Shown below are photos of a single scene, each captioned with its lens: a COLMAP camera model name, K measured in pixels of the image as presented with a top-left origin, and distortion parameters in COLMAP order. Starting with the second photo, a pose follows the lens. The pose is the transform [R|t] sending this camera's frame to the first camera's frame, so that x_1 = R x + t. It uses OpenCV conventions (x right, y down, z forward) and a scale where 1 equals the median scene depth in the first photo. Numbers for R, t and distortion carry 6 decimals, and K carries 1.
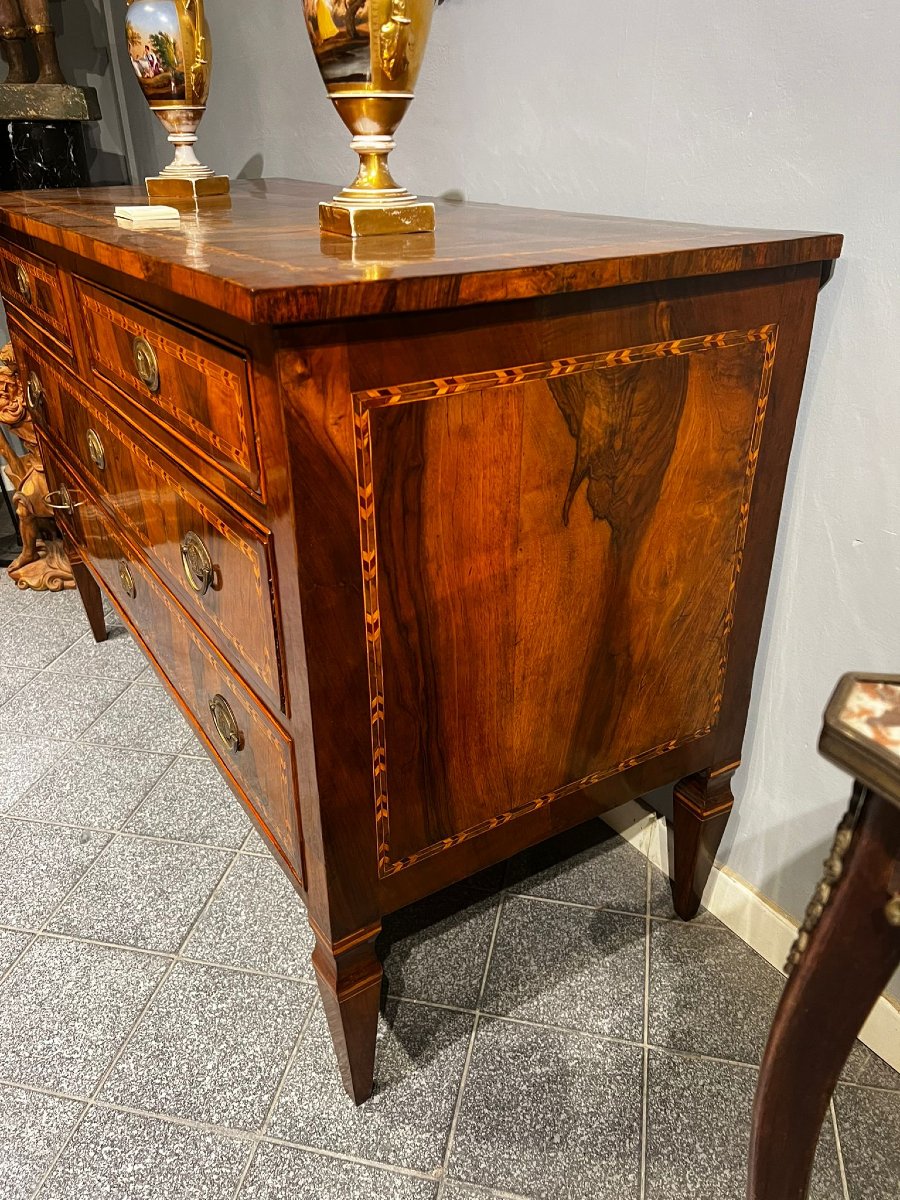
lens RADIAL K [[889.9, 0, 448.7], [0, 889.9, 601.4], [0, 0, 1]] dist [0.002374, 0.000673]
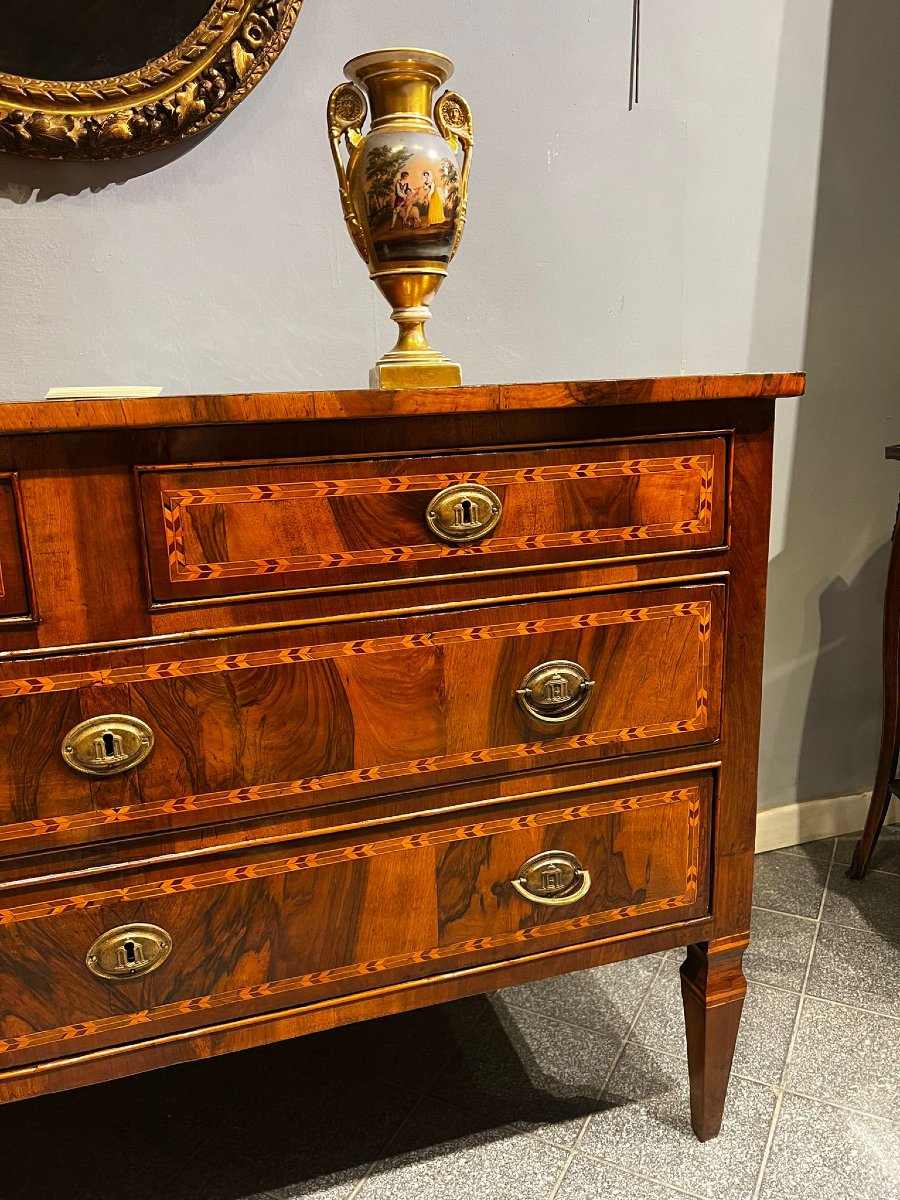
lens RADIAL K [[916.9, 0, 457.9], [0, 916.9, 582.3], [0, 0, 1]] dist [0.025270, -0.043240]
pose [[0.267609, -0.224711, 0.936958, -1.069183], [0.481348, 0.873565, 0.072027, -0.234832], [-0.834679, 0.431728, 0.341939, 0.607256]]
